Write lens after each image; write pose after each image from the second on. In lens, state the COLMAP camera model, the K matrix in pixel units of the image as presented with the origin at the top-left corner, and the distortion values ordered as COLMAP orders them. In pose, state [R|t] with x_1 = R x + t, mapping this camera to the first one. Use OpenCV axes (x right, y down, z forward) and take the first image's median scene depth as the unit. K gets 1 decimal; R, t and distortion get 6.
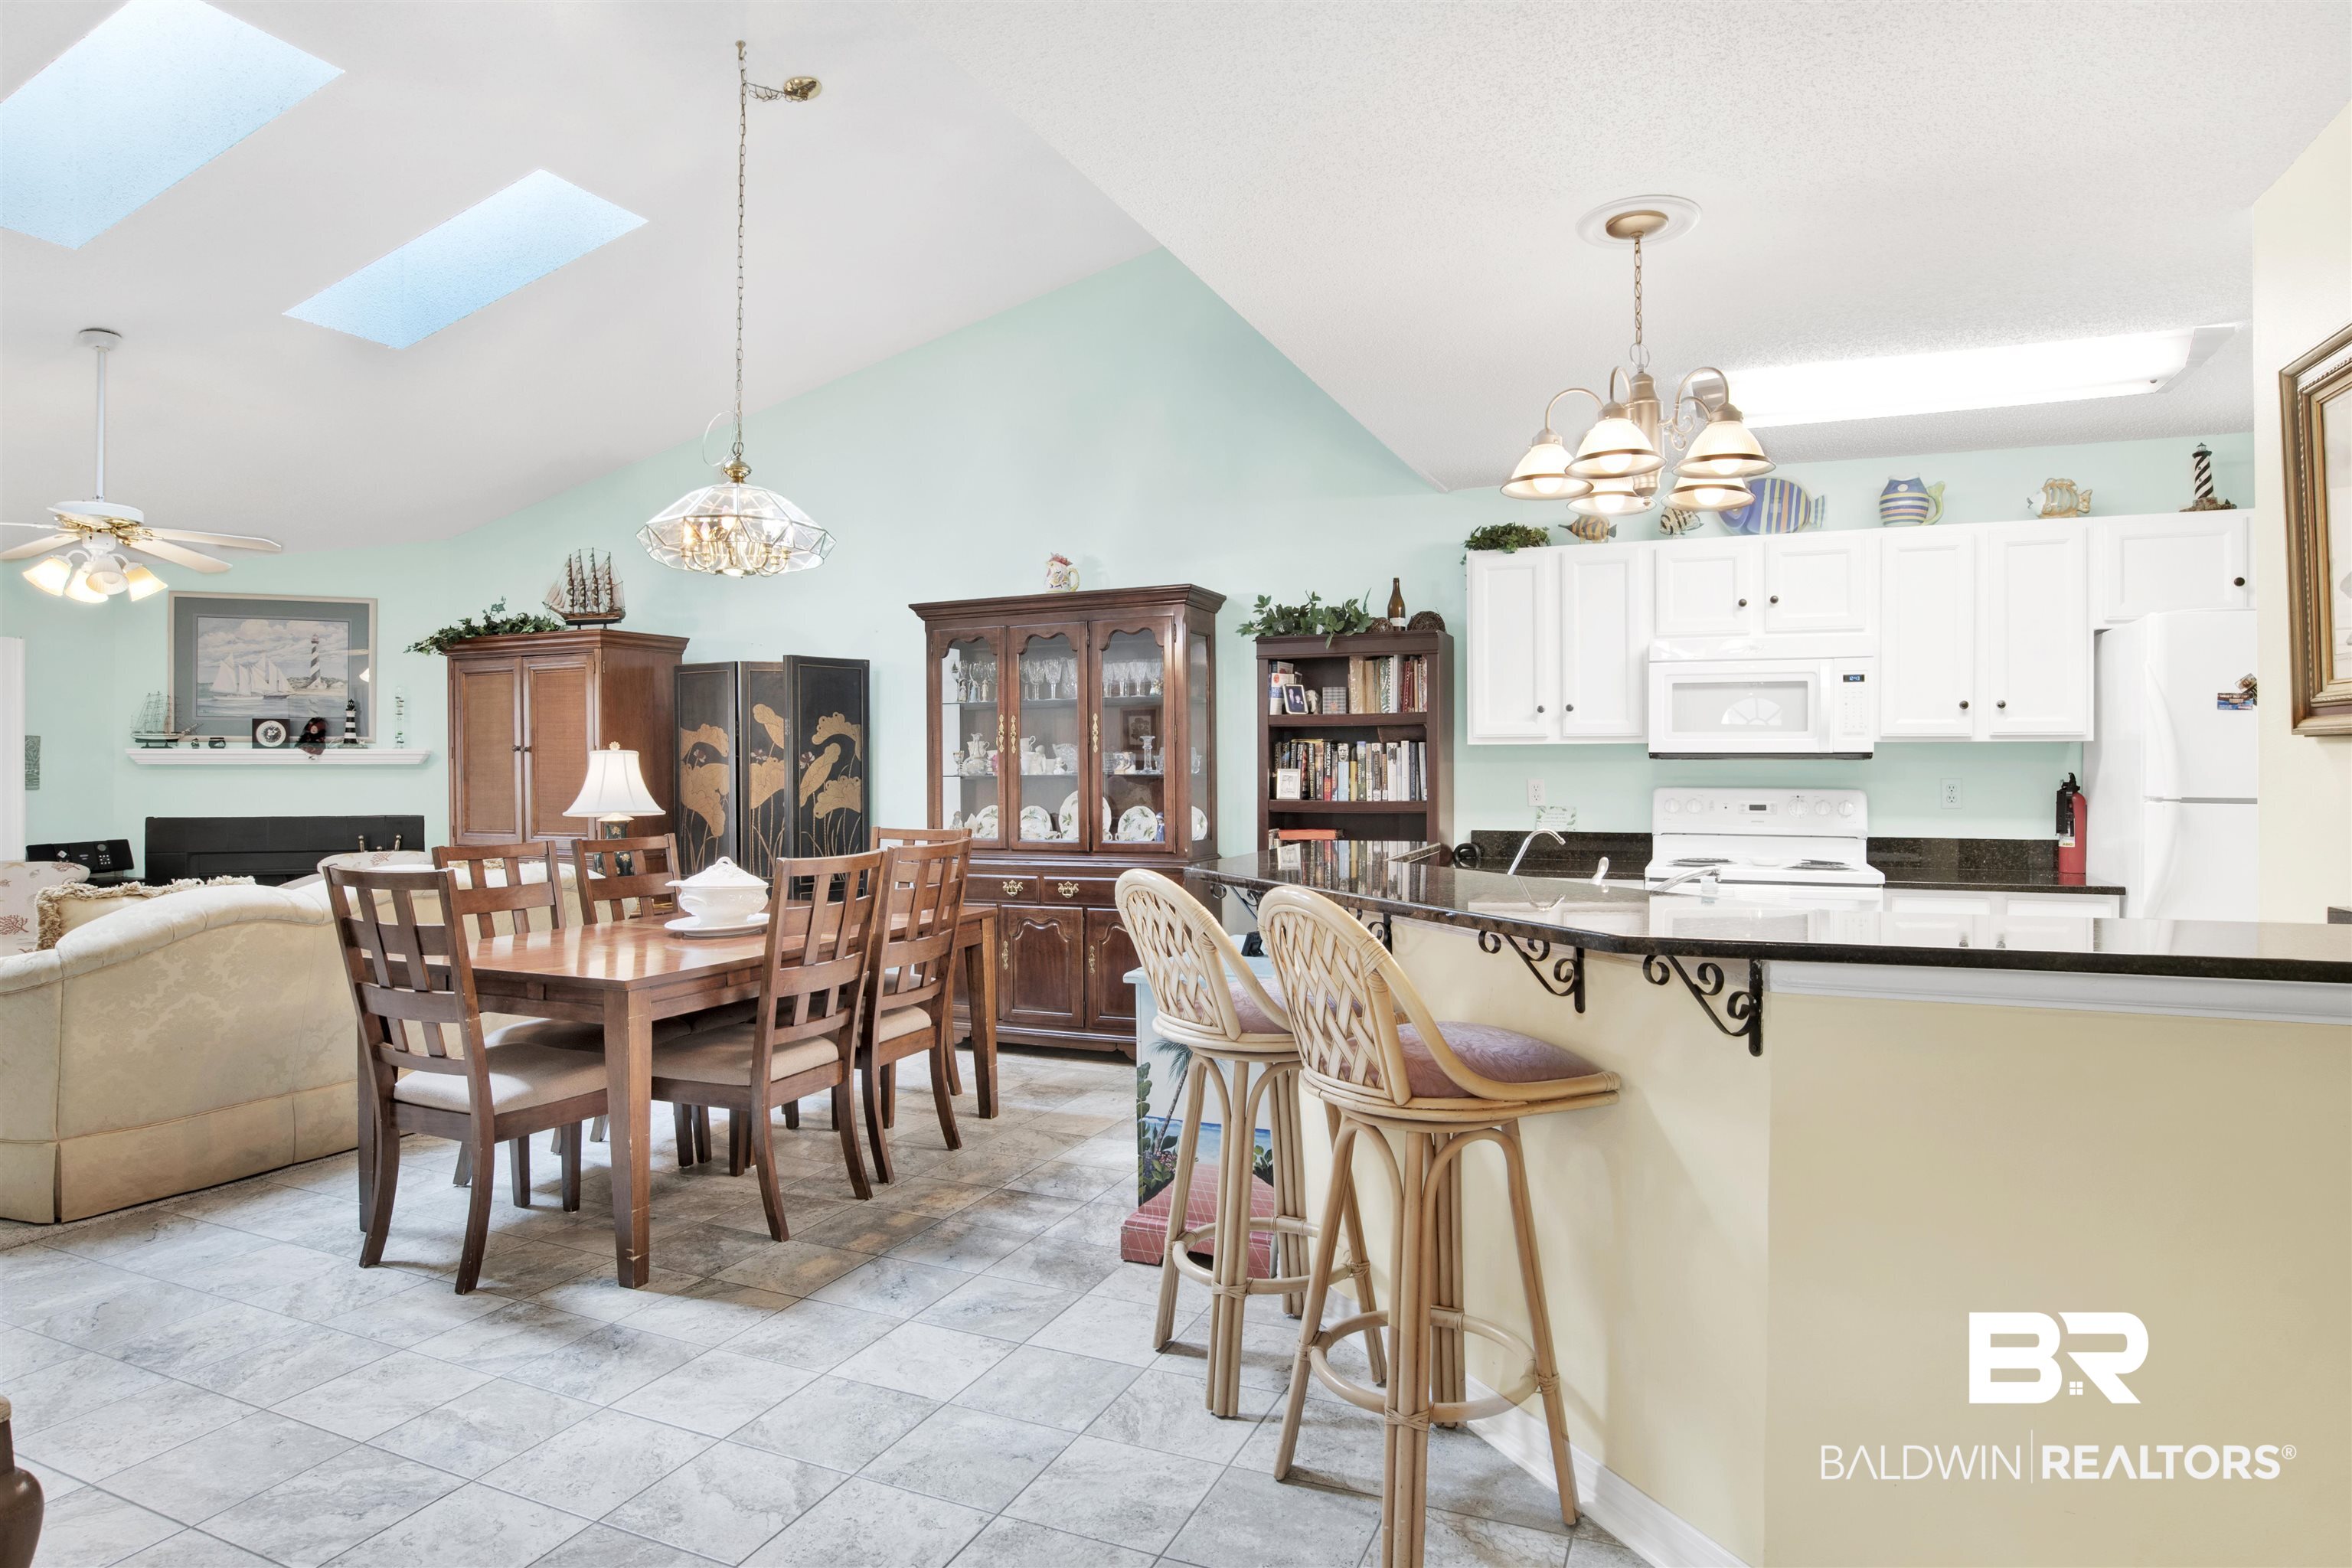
lens RADIAL K [[1321.2, 0, 1186.2], [0, 1321.2, 777.6], [0, 0, 1]] dist [-0.076289, 0.030416]
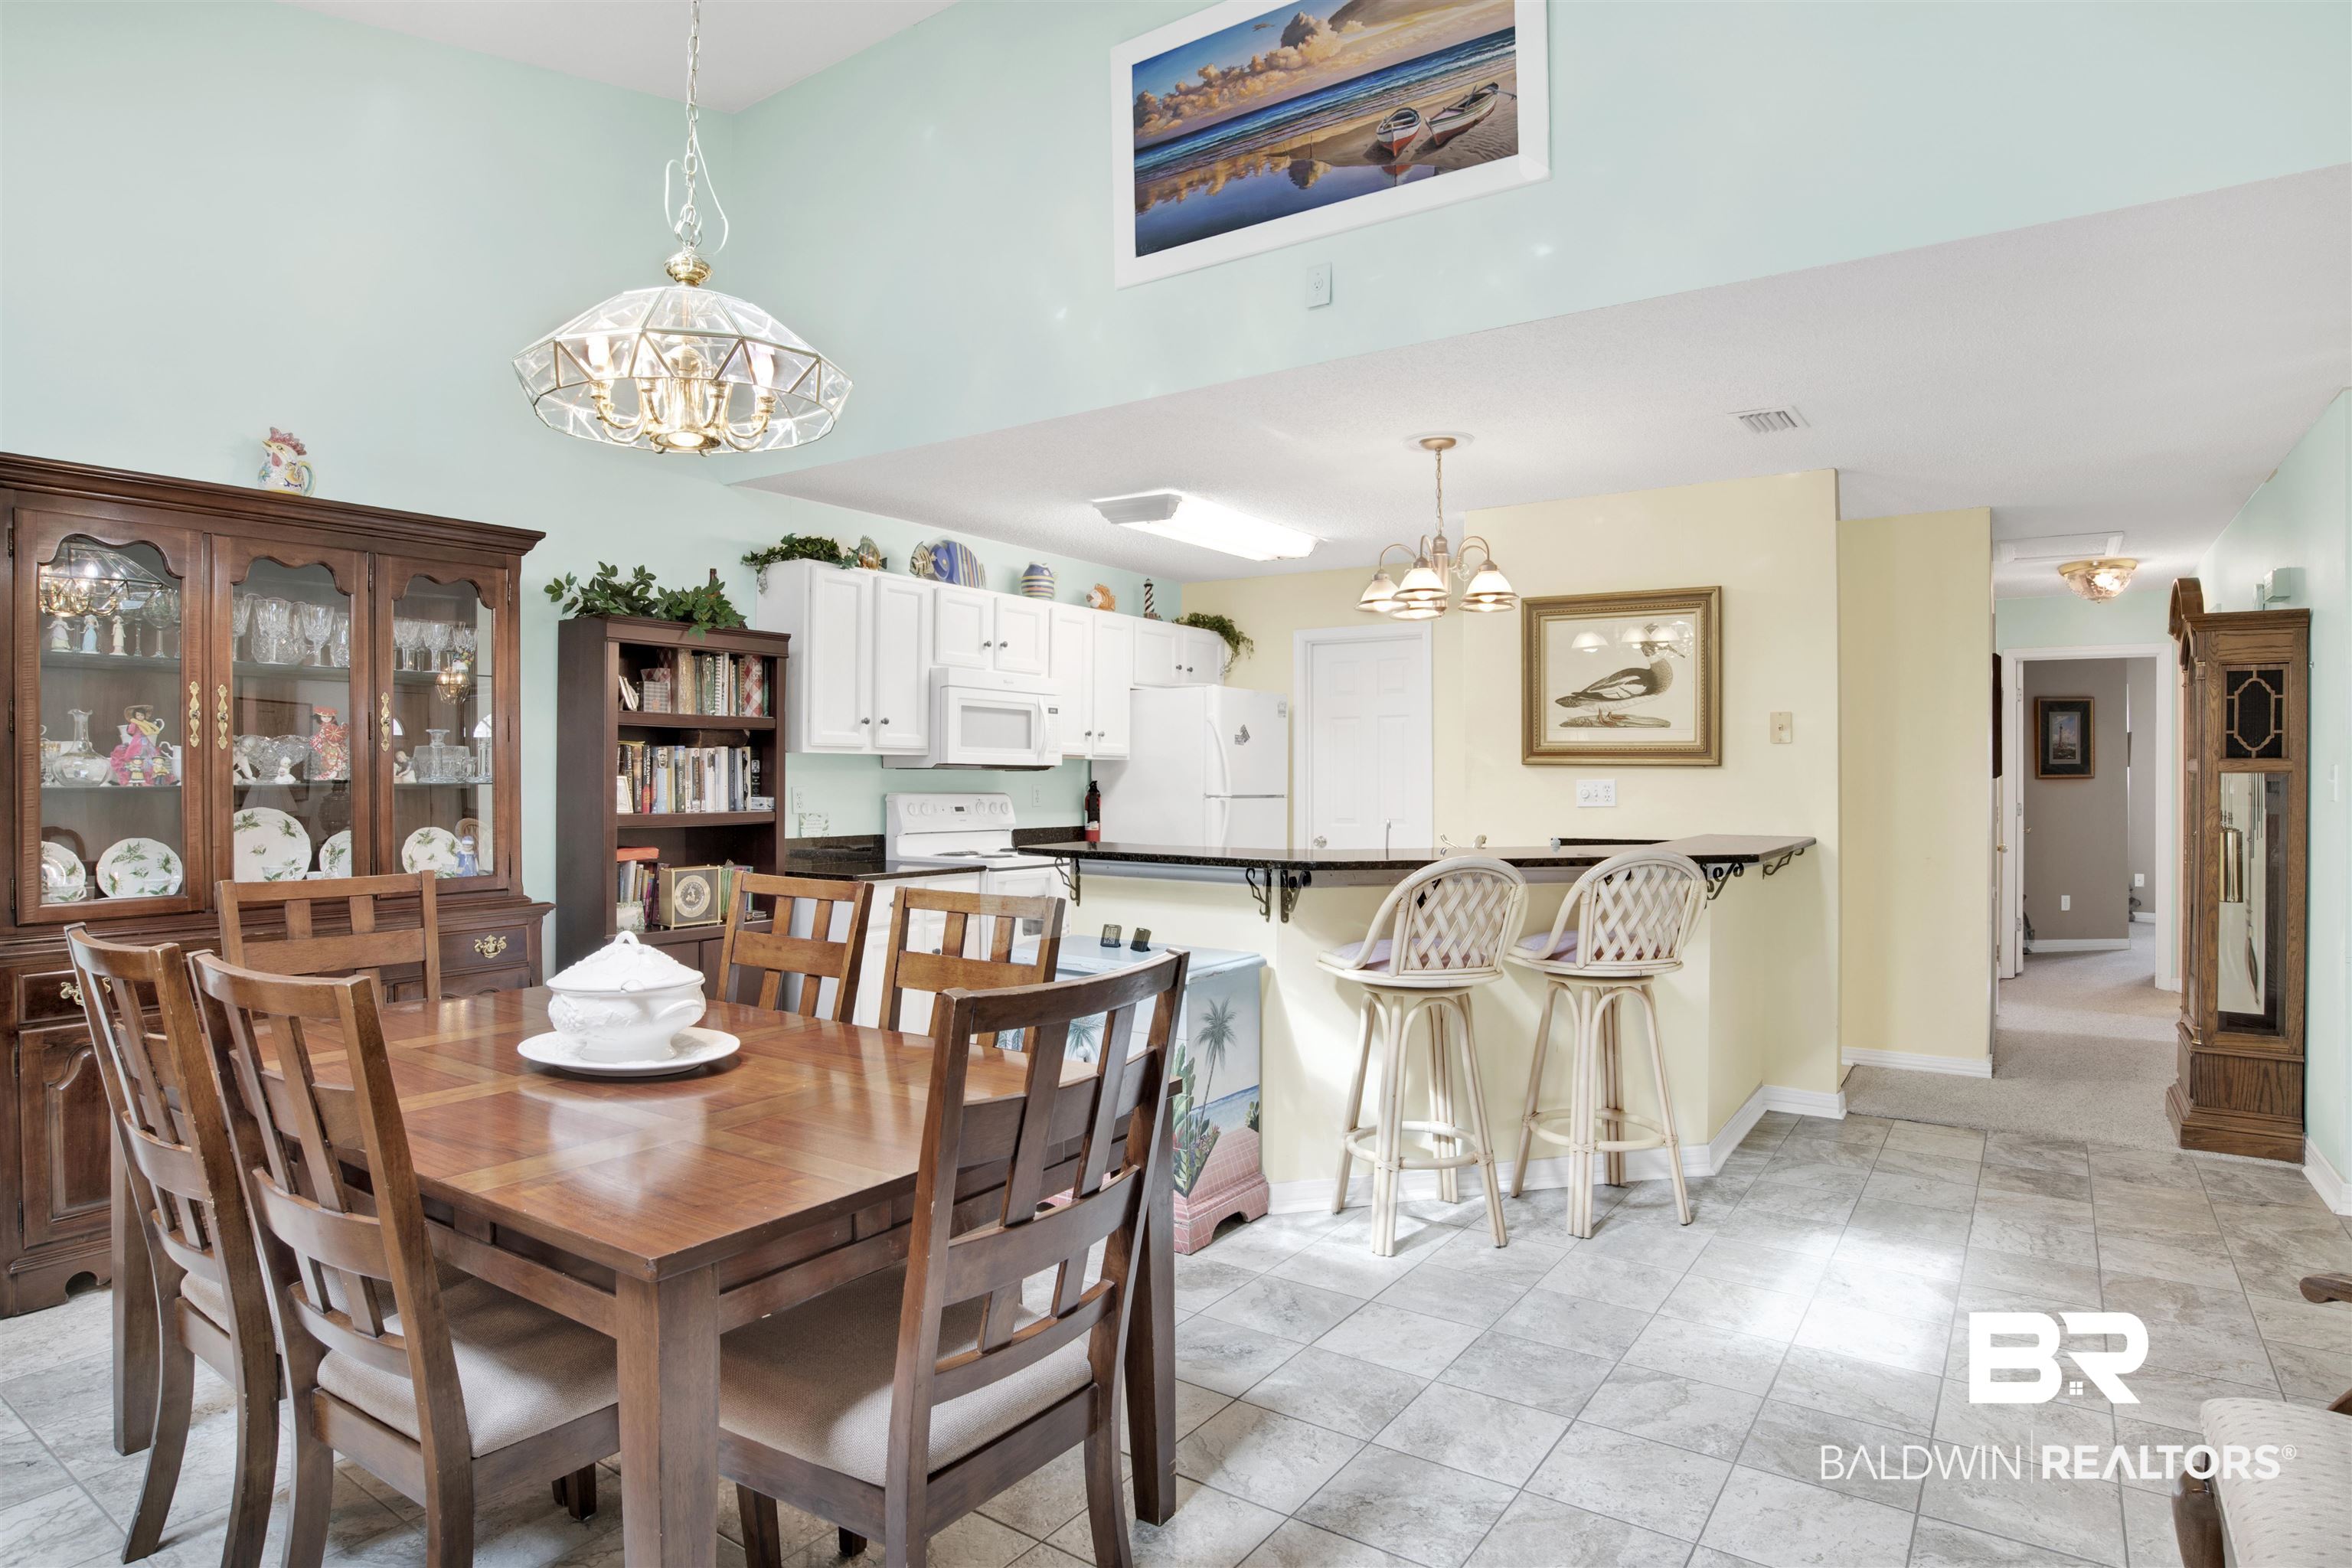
lens RADIAL K [[1302.8, 0, 1176.0], [0, 1302.8, 784.0], [0, 0, 1]] dist [-0.046166, 0.000438]
pose [[0.191309, -0.005295, 0.981516, -0.660006], [-0.000055, 0.999985, 0.005405, -0.006414], [-0.981530, -0.001088, 0.191306, 0.508581]]
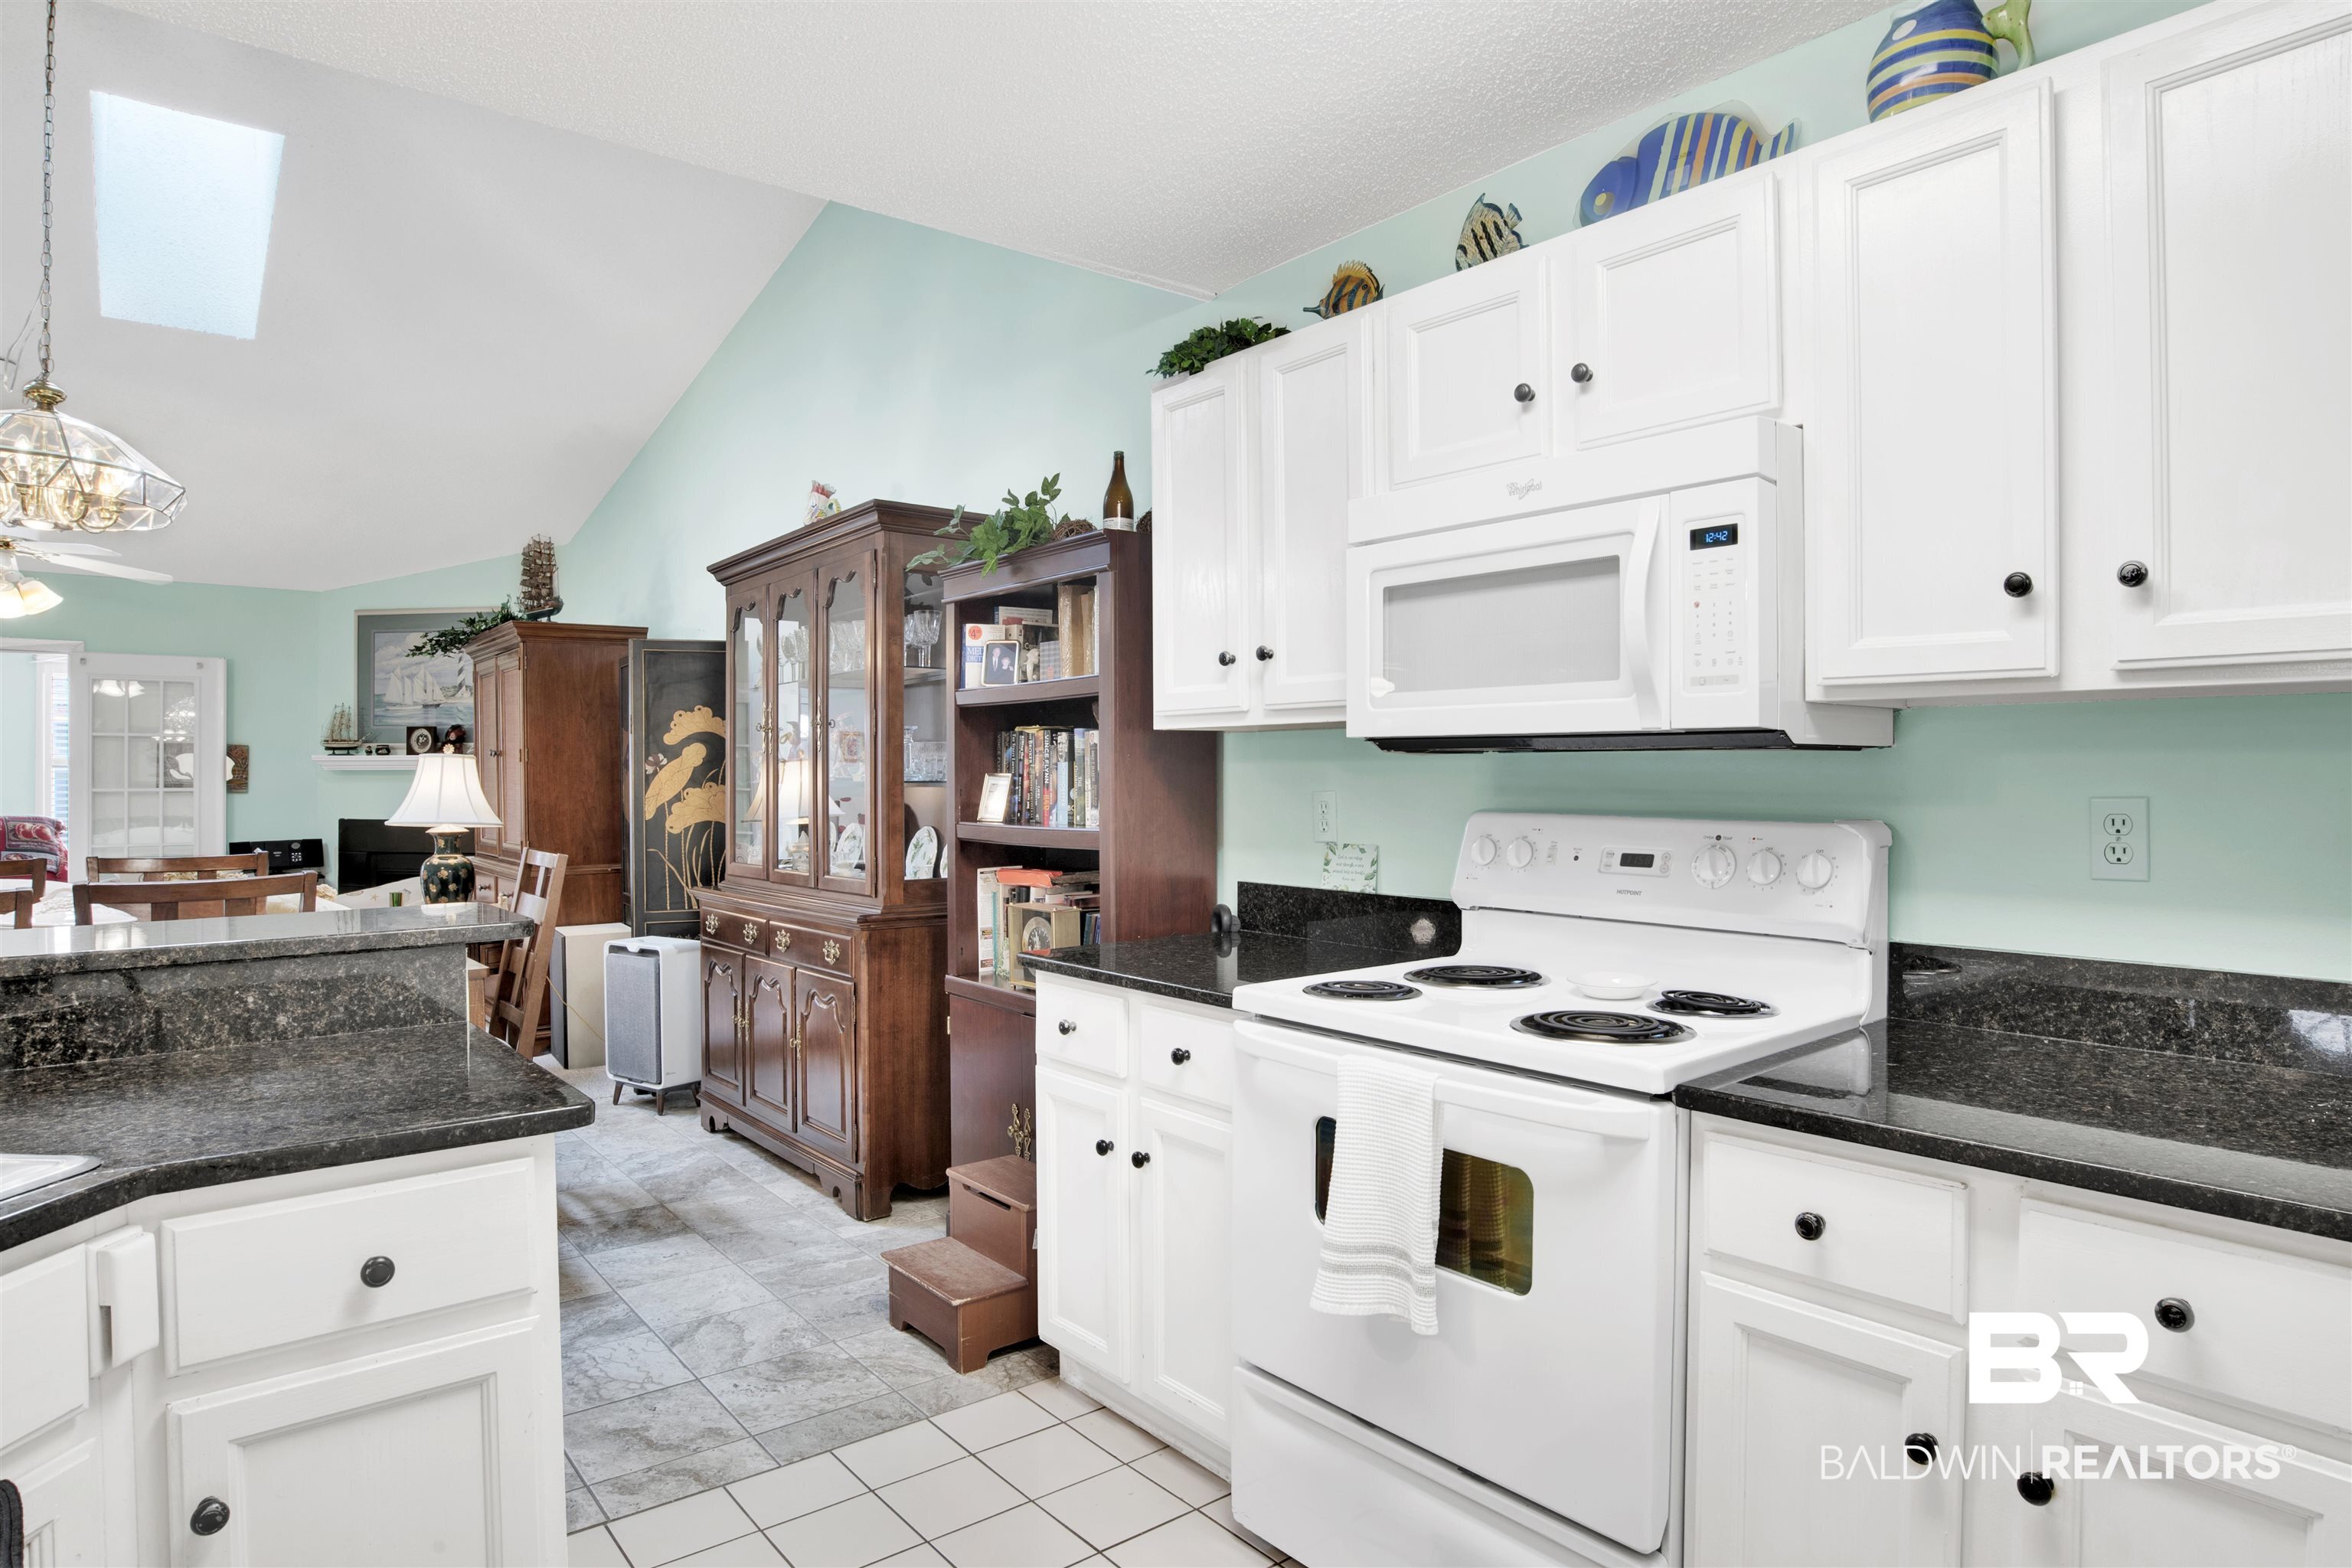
lens RADIAL K [[1321.2, 0, 1186.2], [0, 1321.2, 777.6], [0, 0, 1]] dist [-0.076289, 0.030416]
pose [[0.886979, -0.000179, -0.461810, 0.458612], [-0.000723, 0.999998, -0.001775, -0.003664], [0.461810, 0.001908, 0.886977, 0.484597]]
